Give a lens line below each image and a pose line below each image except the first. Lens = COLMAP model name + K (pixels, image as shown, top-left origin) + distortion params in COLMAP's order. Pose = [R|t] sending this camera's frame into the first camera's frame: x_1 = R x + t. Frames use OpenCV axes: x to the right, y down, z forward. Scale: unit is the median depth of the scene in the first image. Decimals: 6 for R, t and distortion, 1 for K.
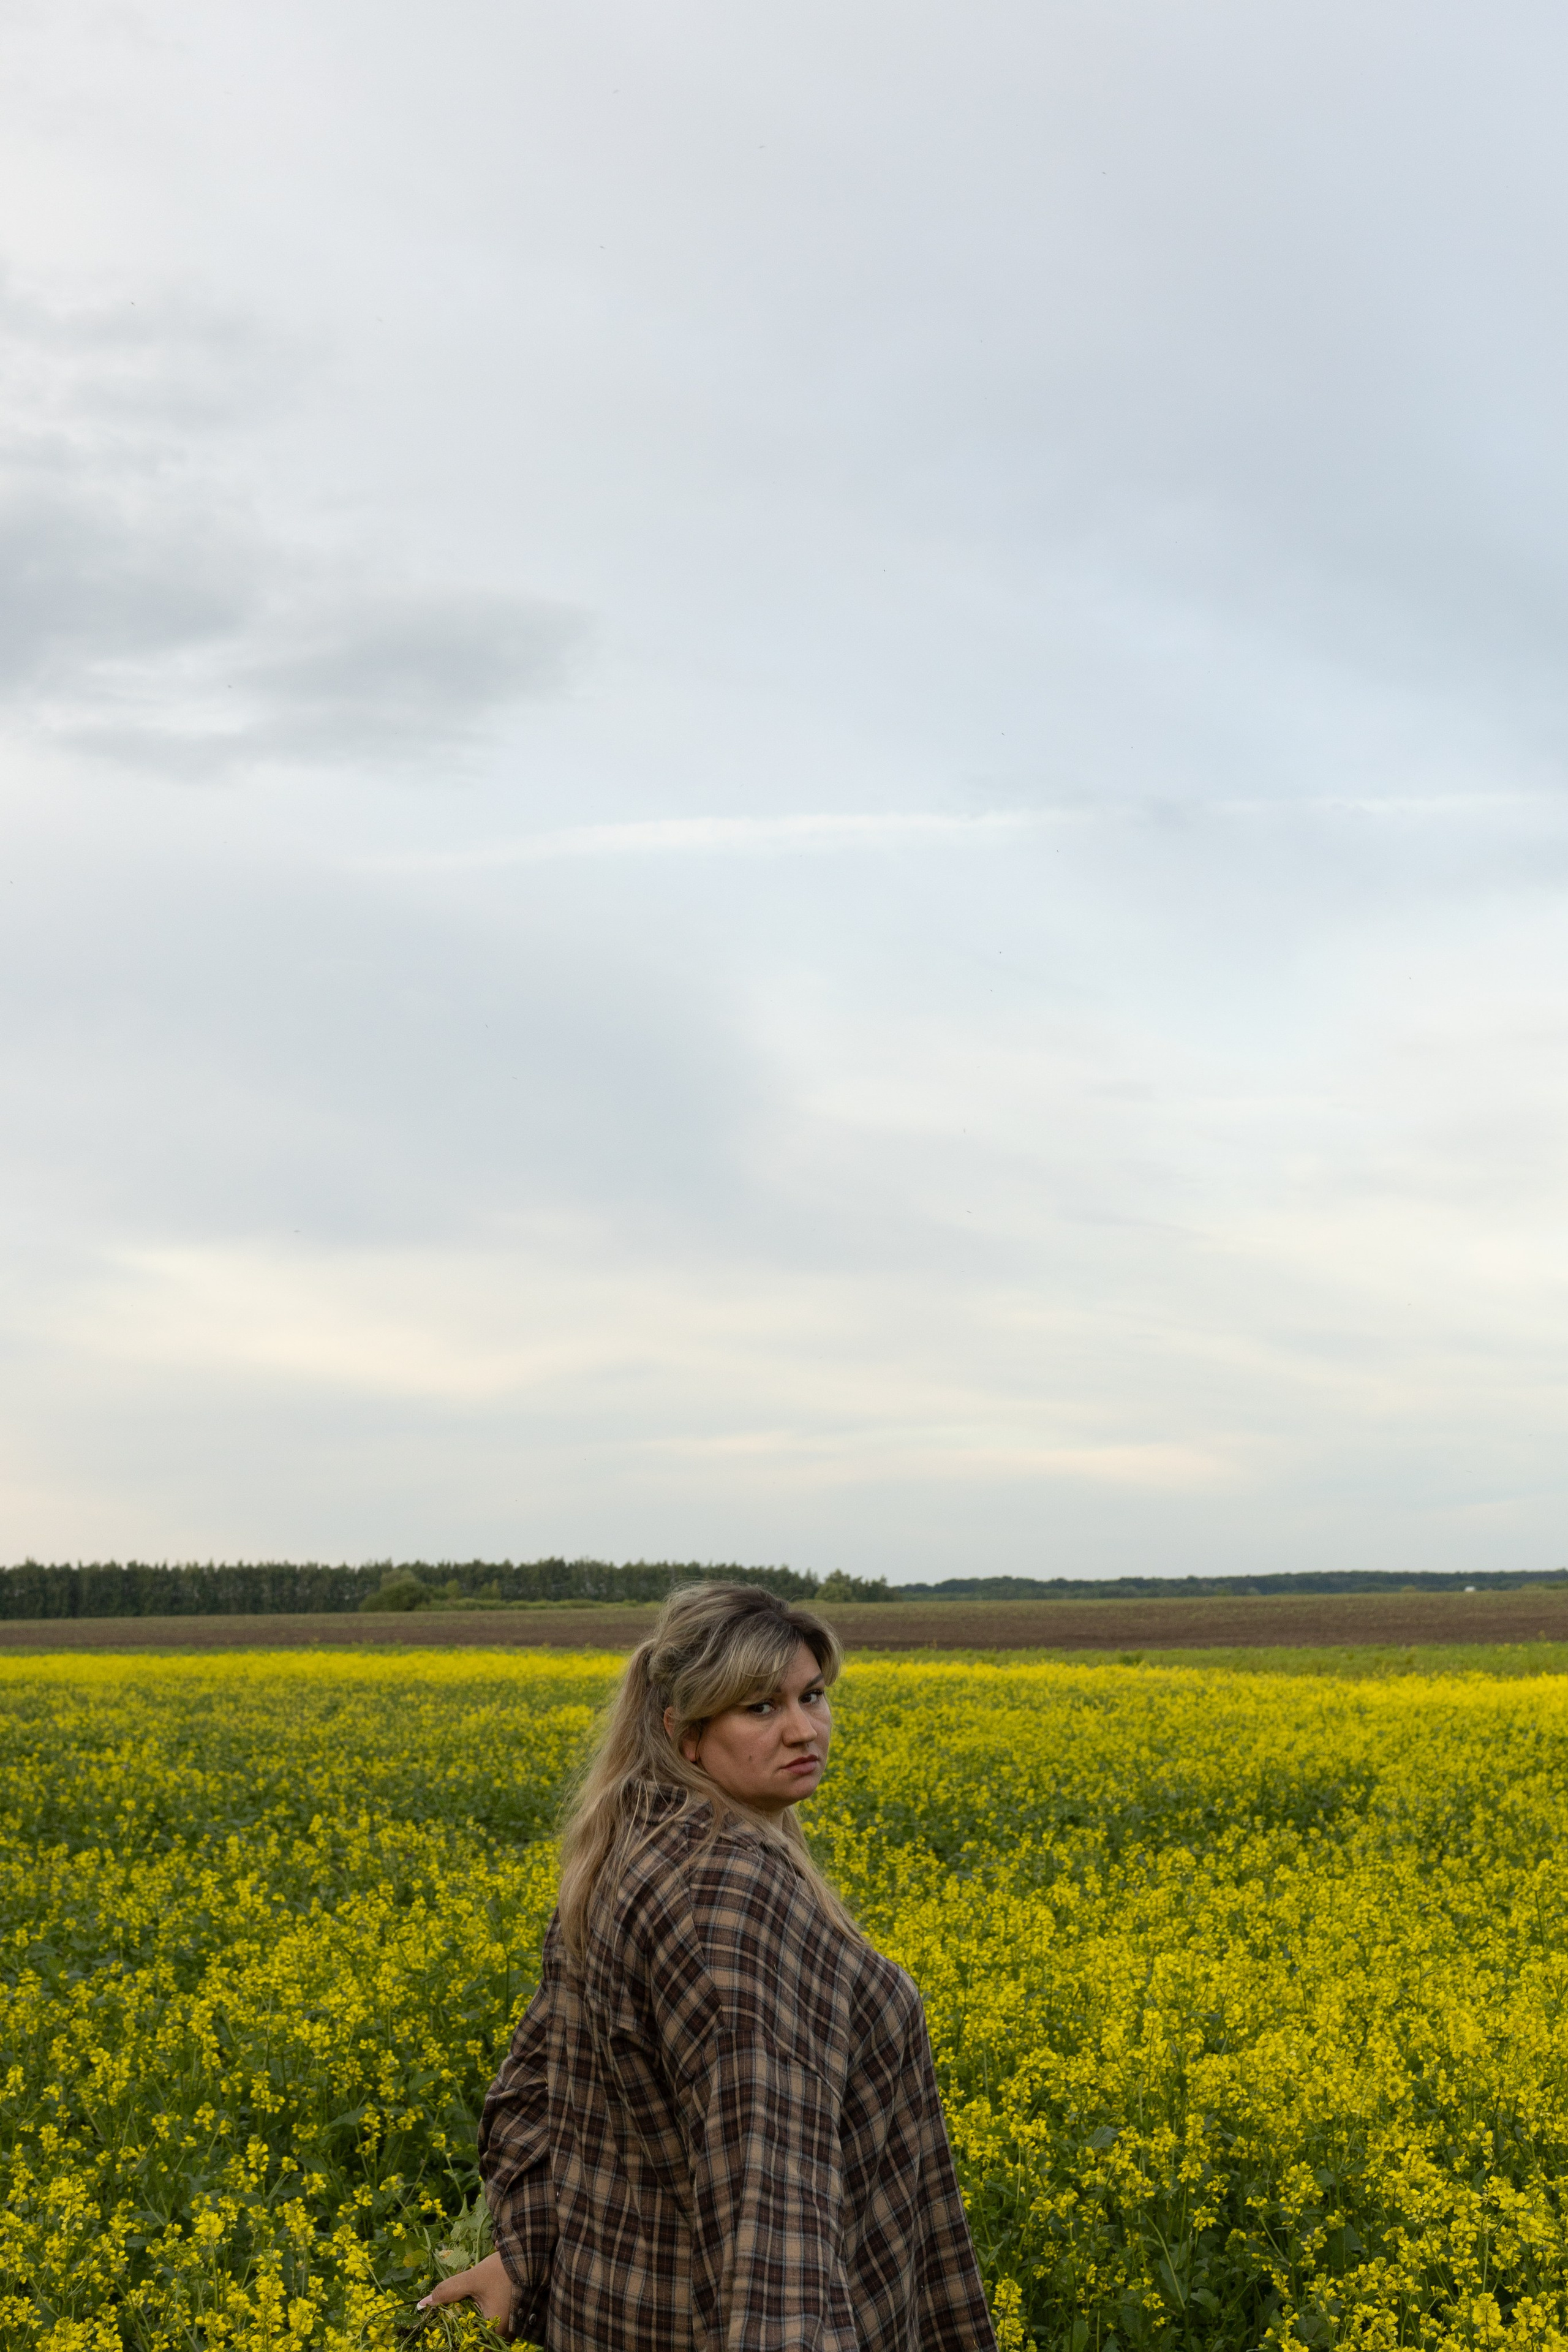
lens RADIAL K [[3382.8, 0, 784.0], [0, 3382.8, 1176.0], [0, 0, 1]] dist [0.008584, 0.023359]
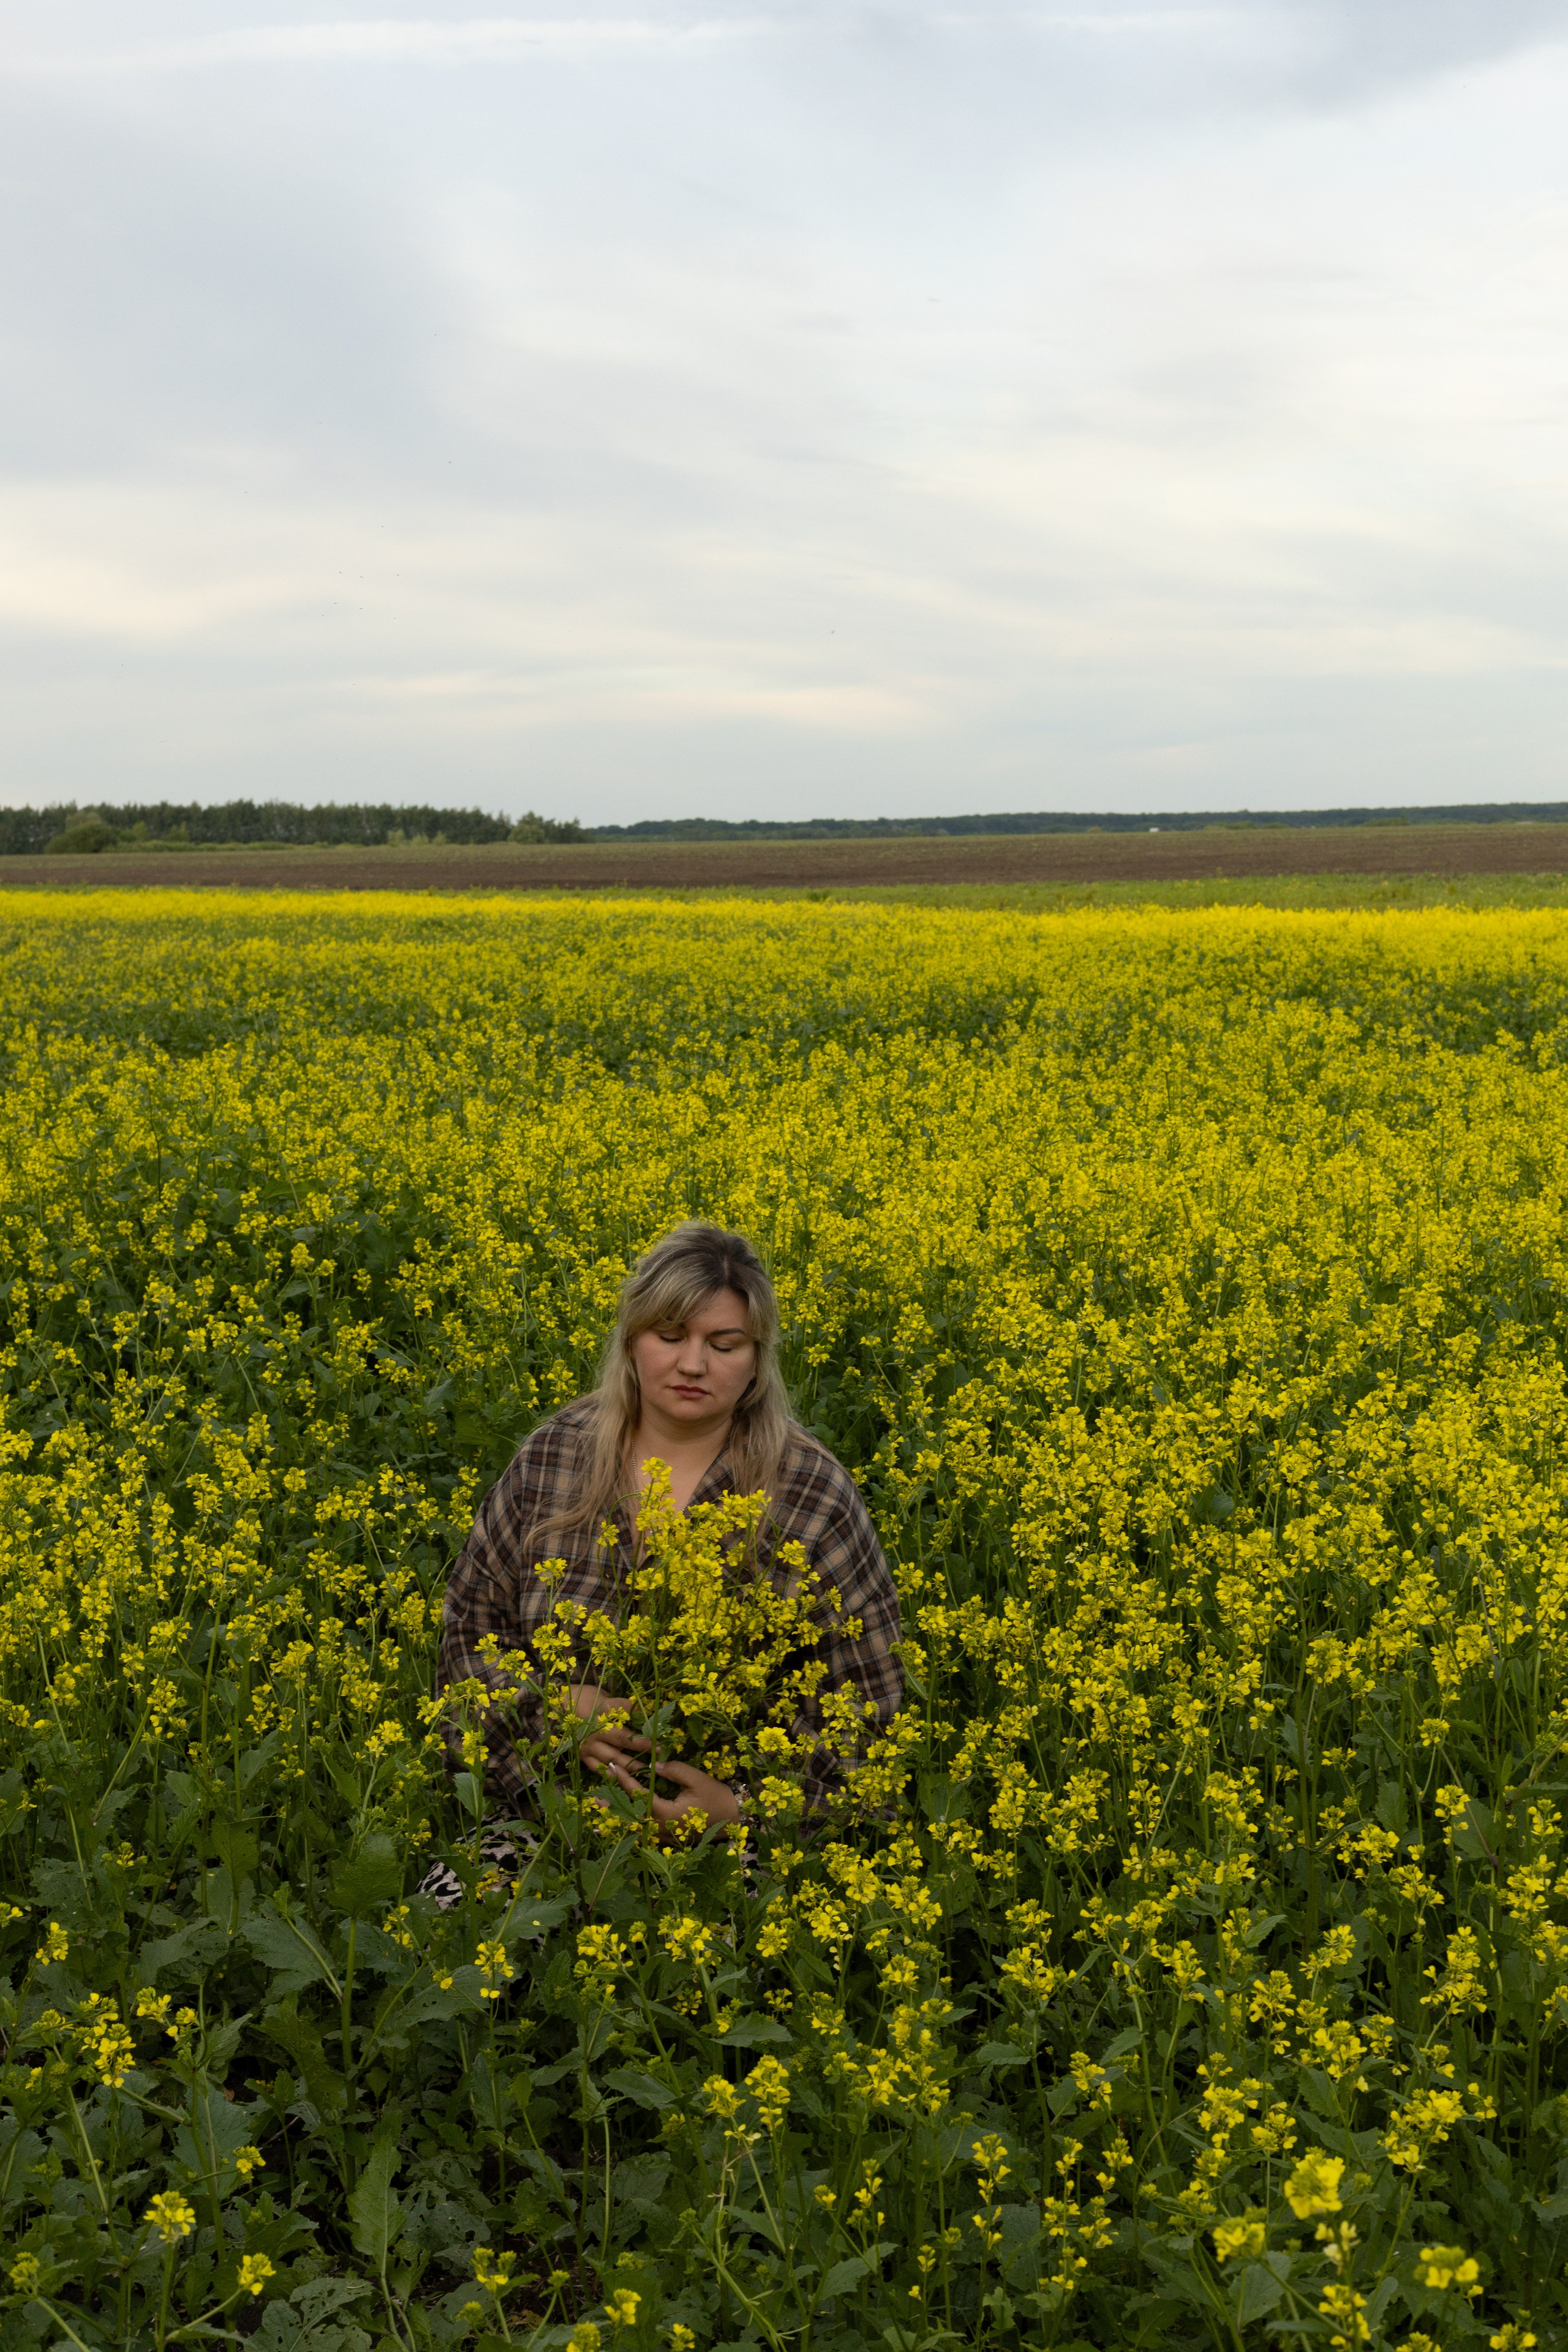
lens RADIAL K [[3381.9, 0, 784.0], [0, 3381.9, 1176.0], [0, 0, 1]] dist [0.010697, 0.001115]
pose [[0.995942, -0.010518, 0.089376, 0.006215], [-0.009514, 0.975277, 0.220782, 0.007180], [-0.089489, -0.220737, 0.971219, 0.000573]]
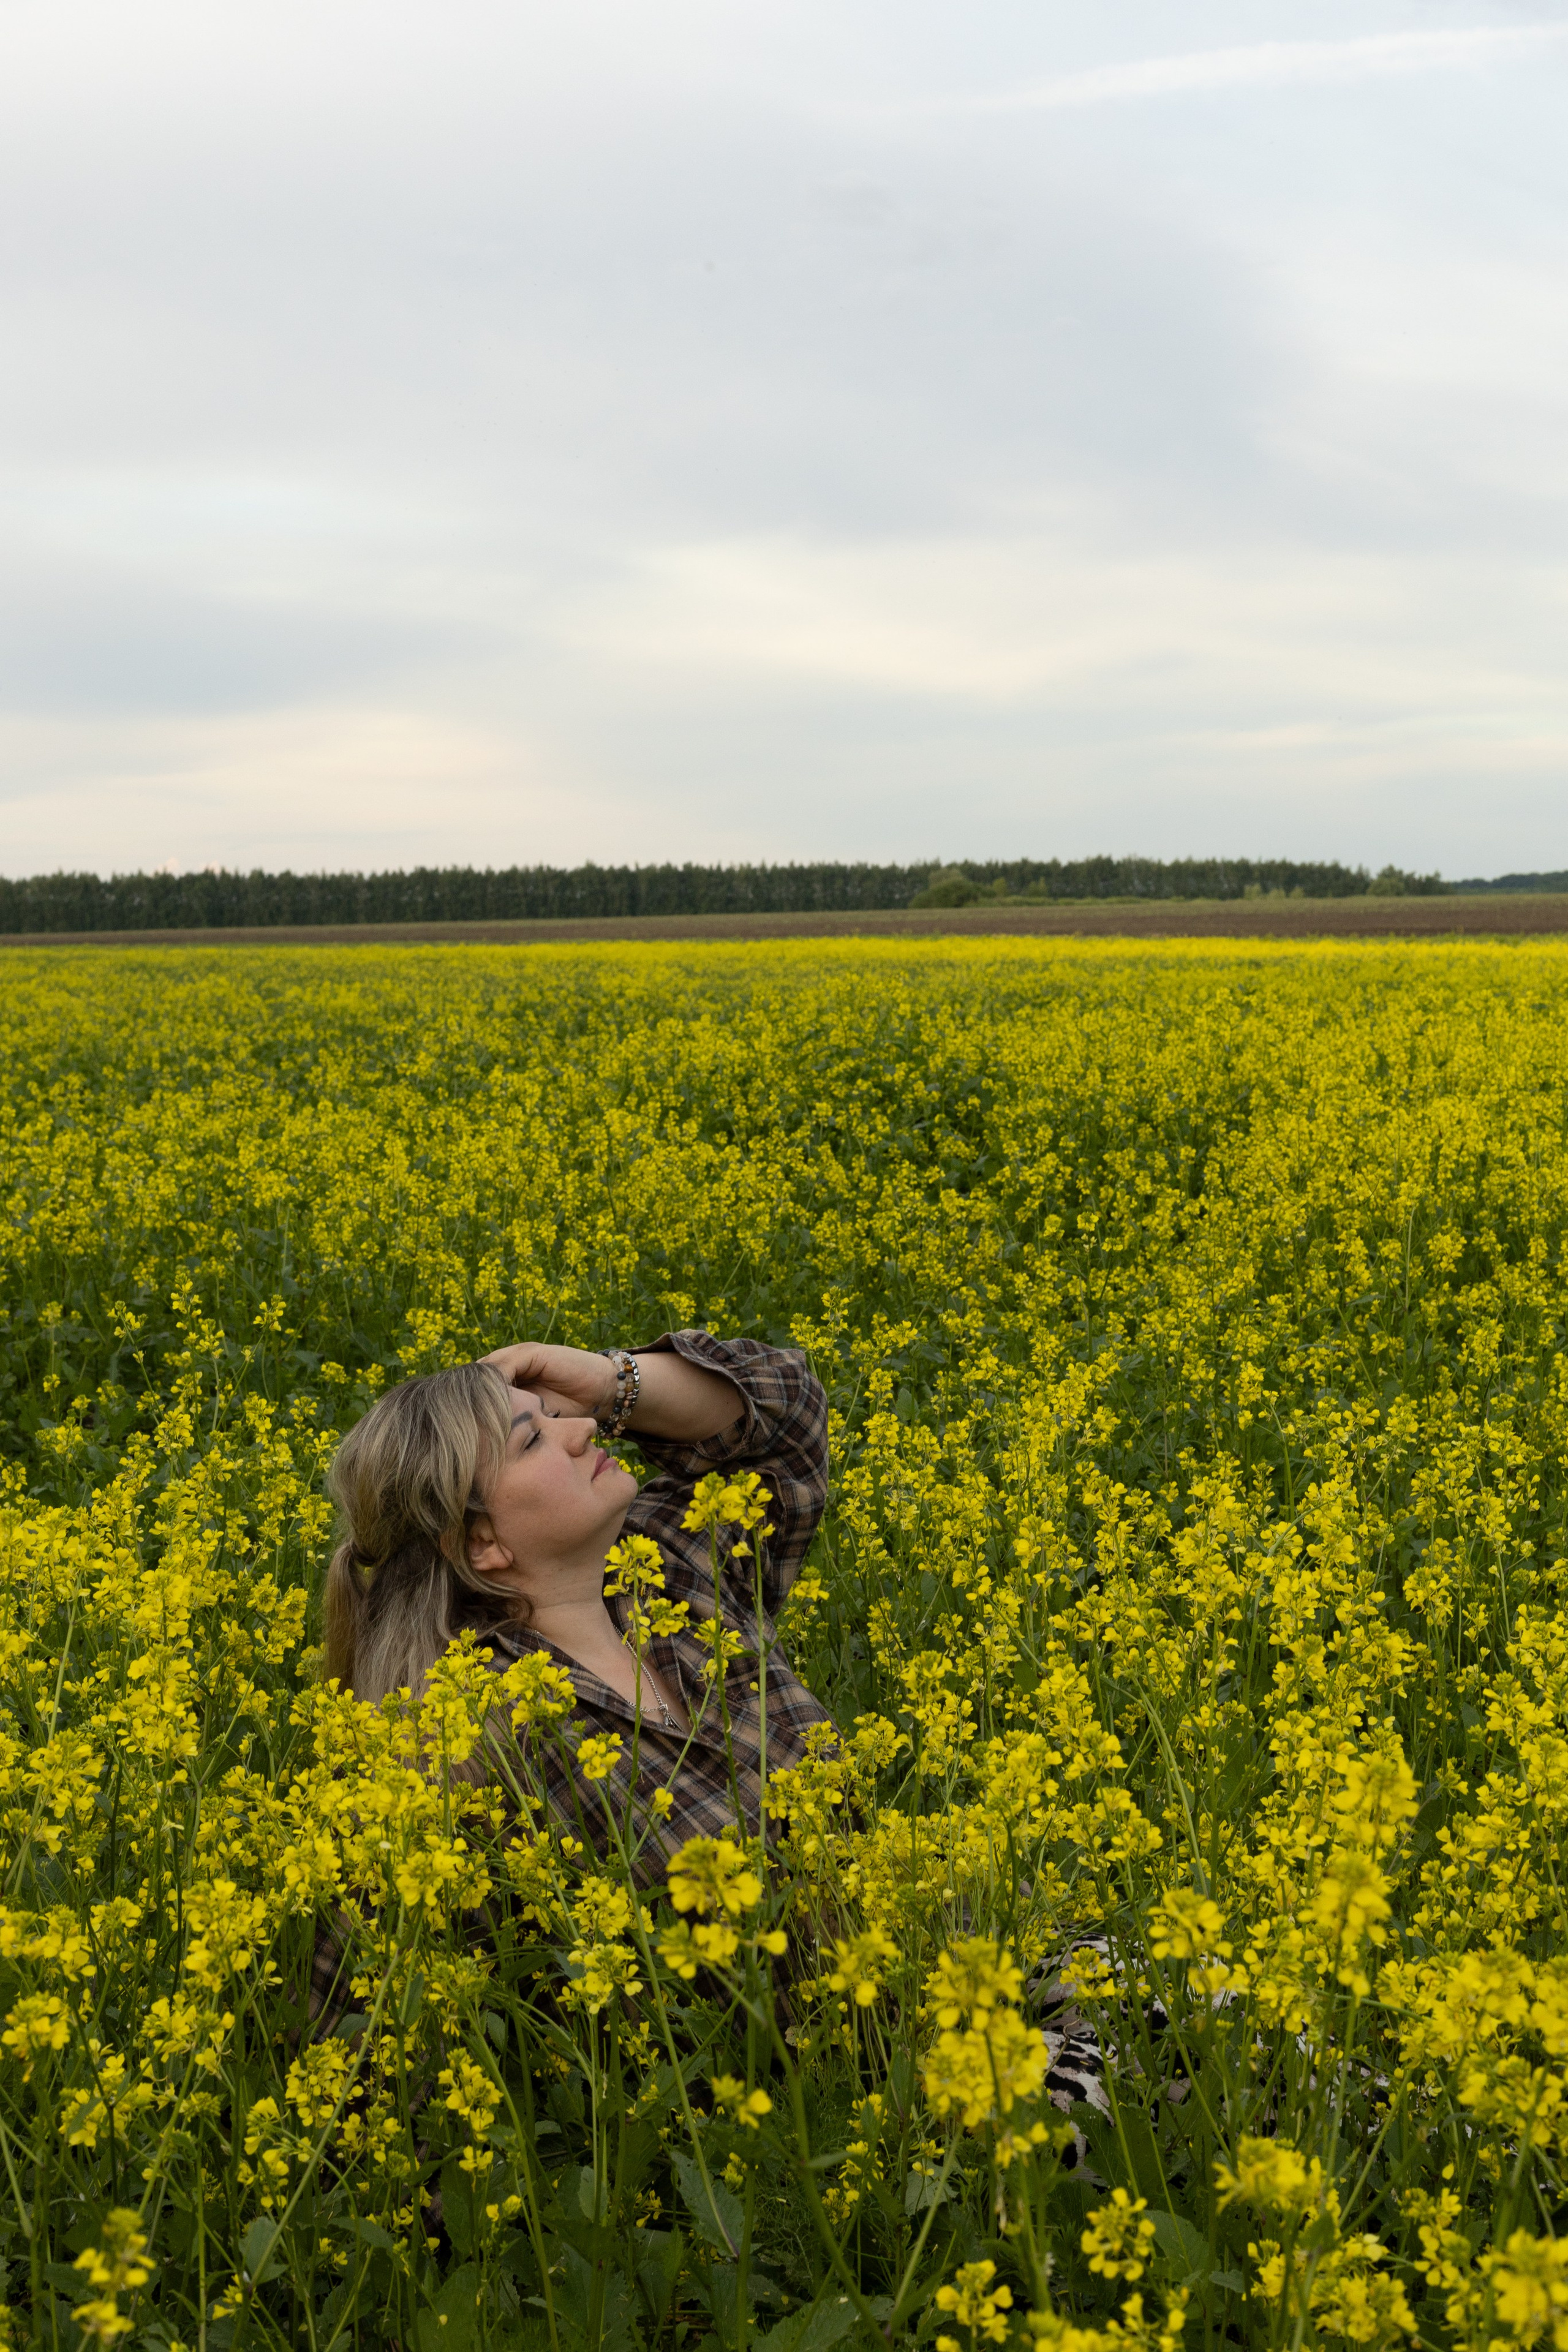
lens RADIAL K [[3394.2, 0, 784.0], [0, 3394.2, 1176.0], [0, 0, 1]] dist [0.011366, 0.011120]
pose [[0.987002, 0.005493, -0.160617, 0.057387], [0.027477, 0.978932, 0.202329, -0.002992], [0.158344, -0.204112, 0.966057, -0.195922]]
